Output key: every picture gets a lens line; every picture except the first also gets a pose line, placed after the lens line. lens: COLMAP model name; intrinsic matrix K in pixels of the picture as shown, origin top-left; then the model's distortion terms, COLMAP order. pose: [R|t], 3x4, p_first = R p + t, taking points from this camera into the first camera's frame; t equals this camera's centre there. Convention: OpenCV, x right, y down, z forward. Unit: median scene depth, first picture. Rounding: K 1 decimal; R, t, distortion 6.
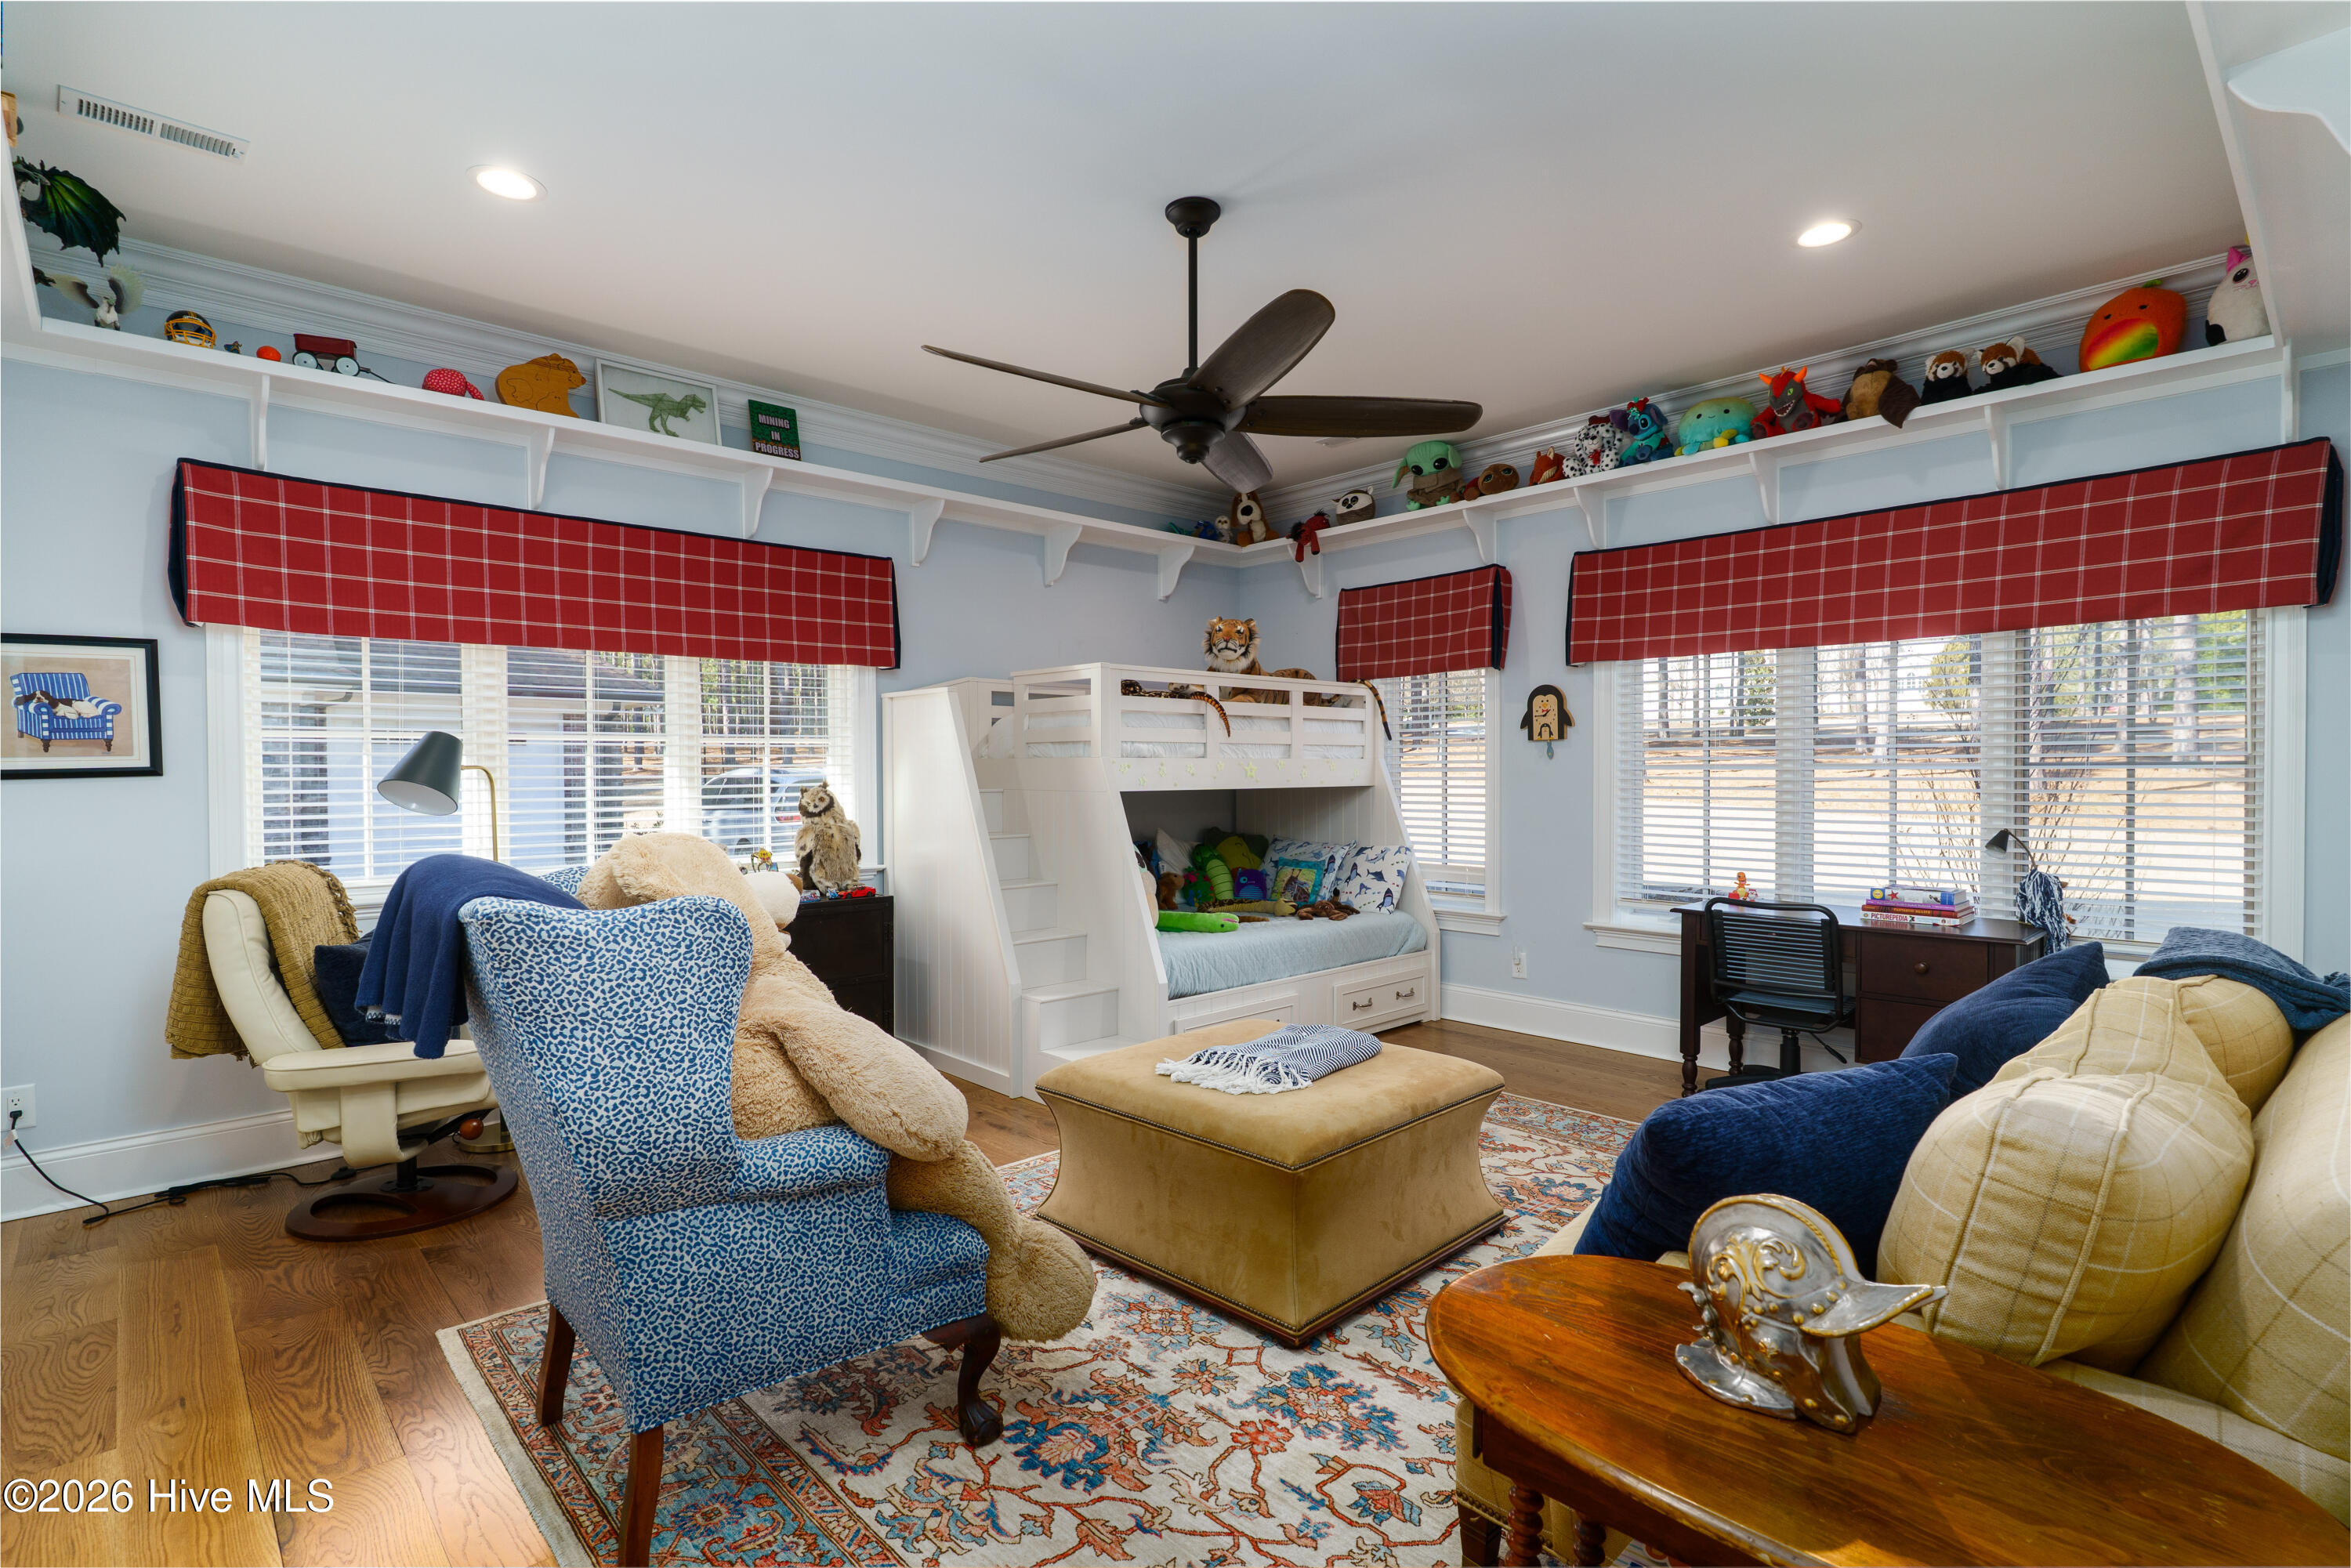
lens RADIAL K [[1121.0, 0, 1175.5], [0, 1121.0, 784.0], [0, 0, 1]] dist [0.001617, -0.000034]
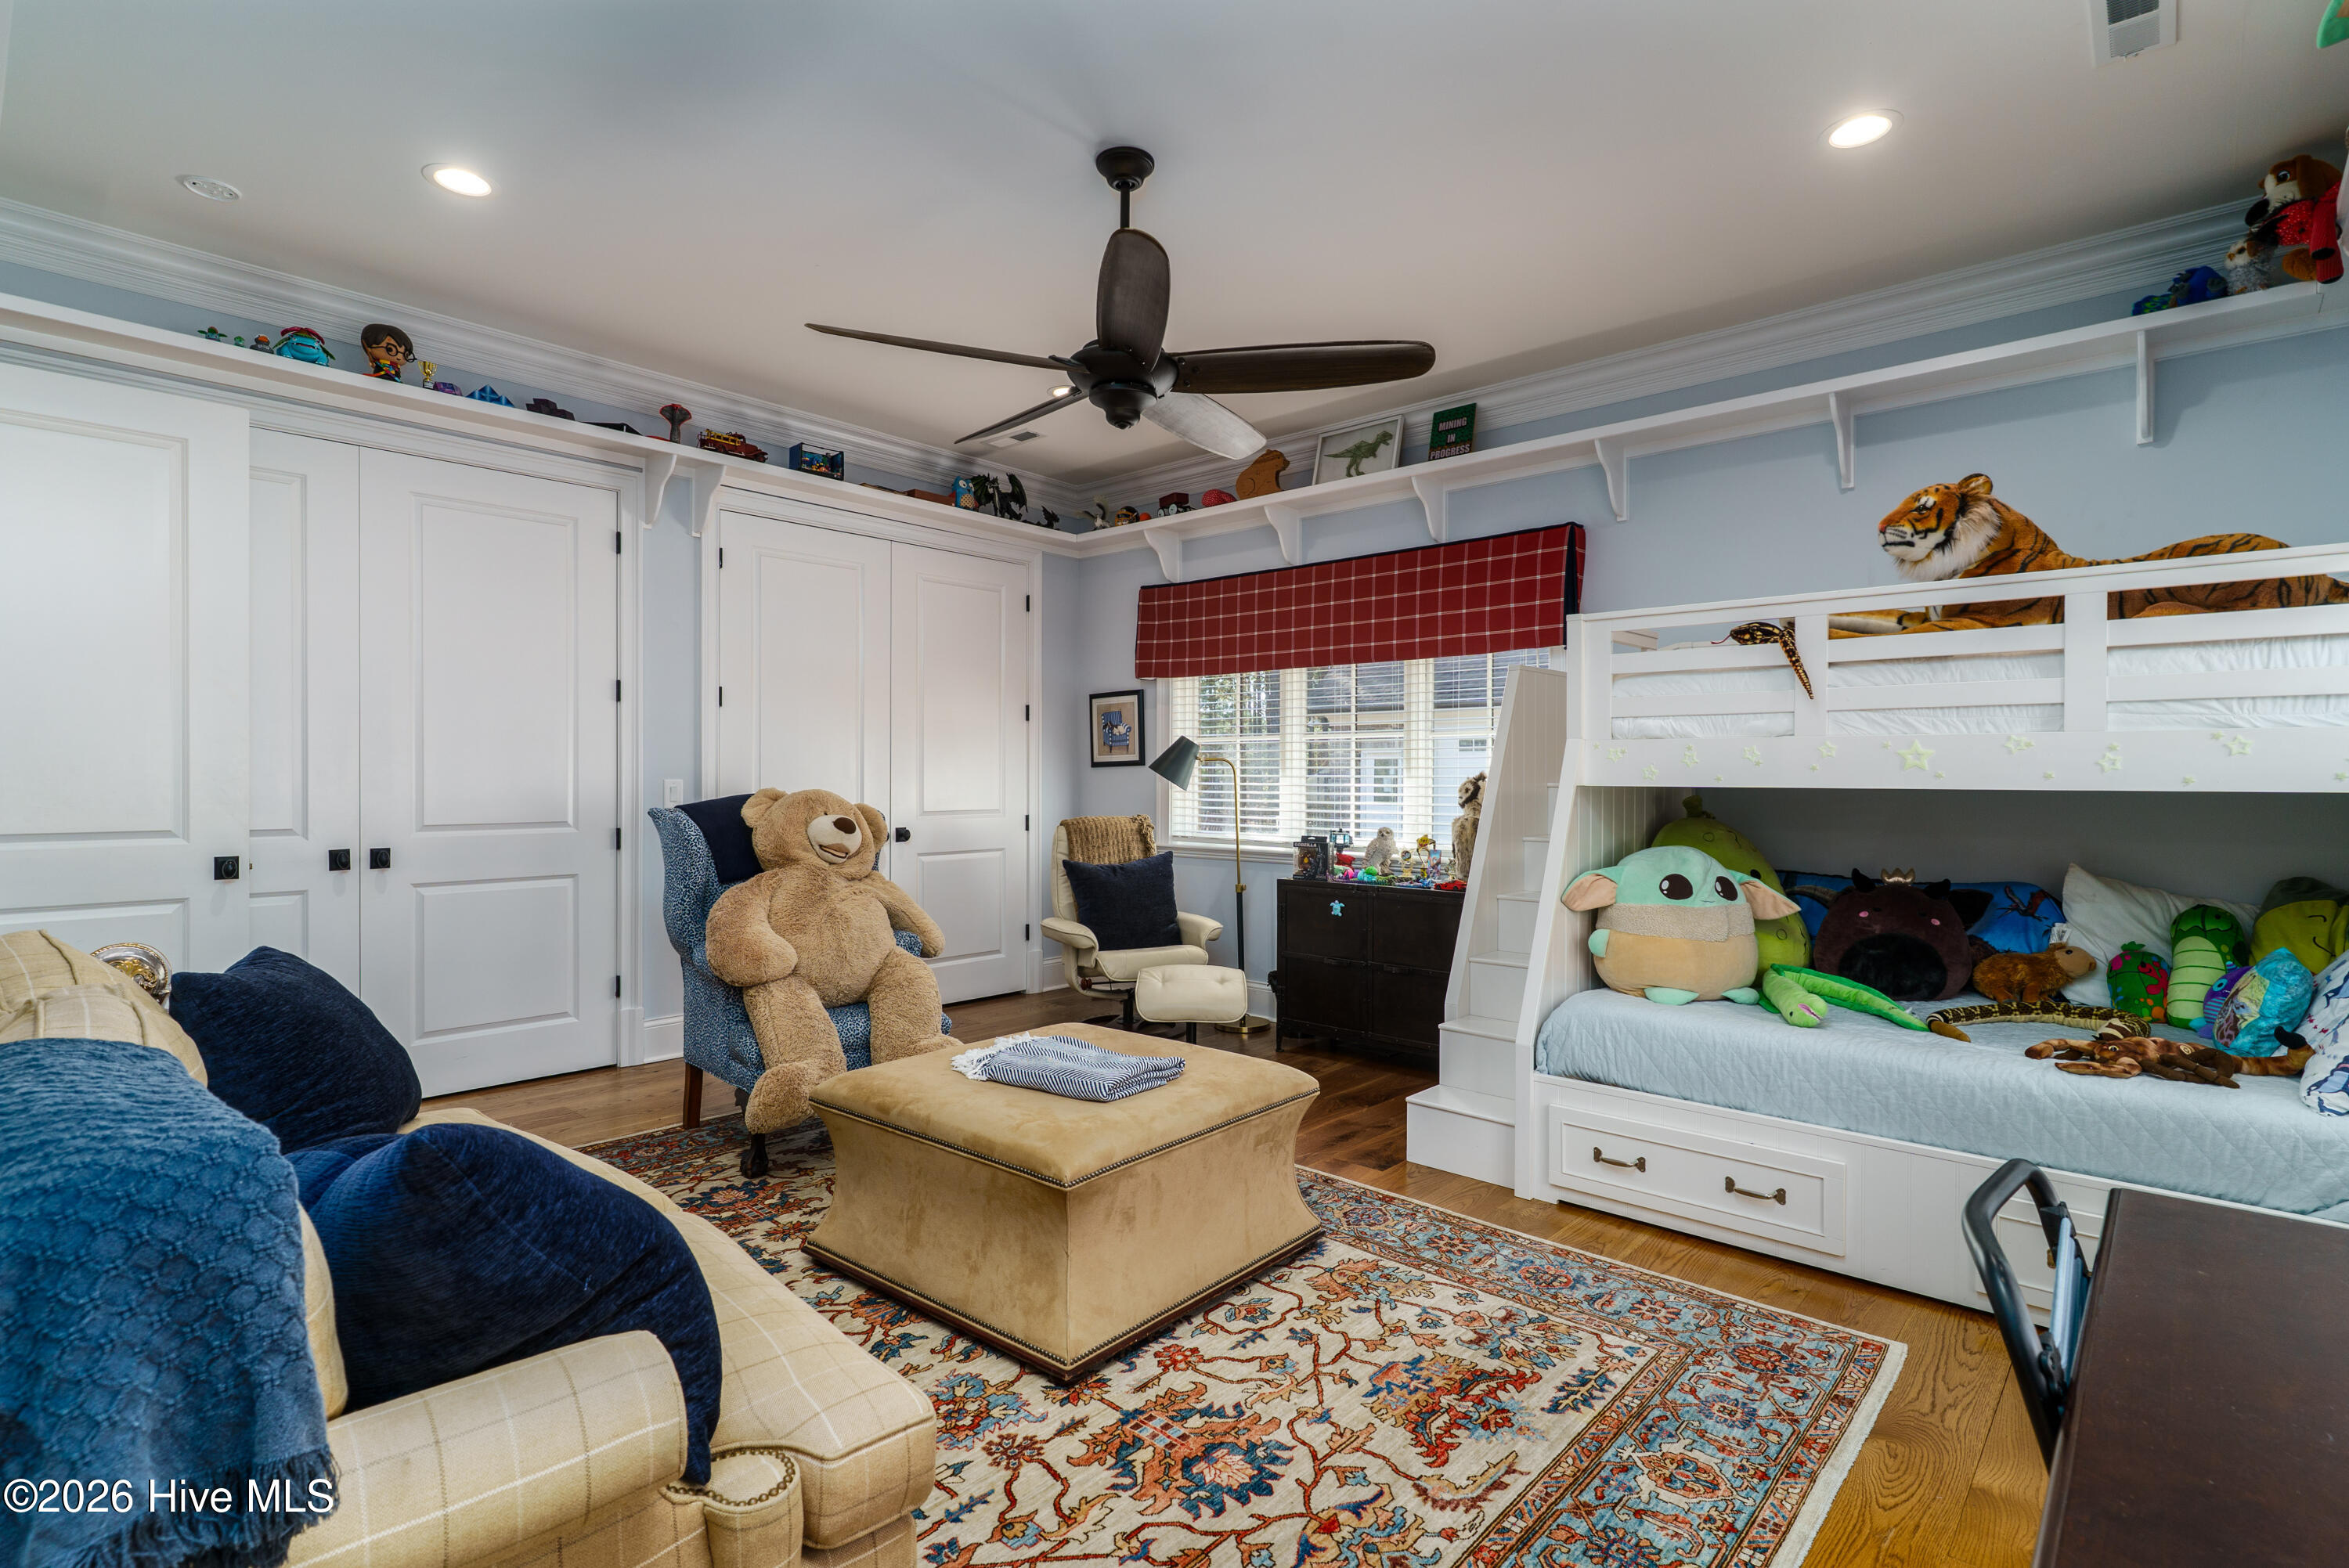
lens RADIAL K [[1120.0, 0, 1174.5], [0, 1120.0, 784.0], [0, 0, 1]] dist [0.001617, -0.000034]
pose [[0.087942, 0.013272, -0.996037, 0.859488], [-0.015214, 0.999813, 0.011979, 0.002184], [0.996009, 0.014100, 0.088128, 0.857222]]
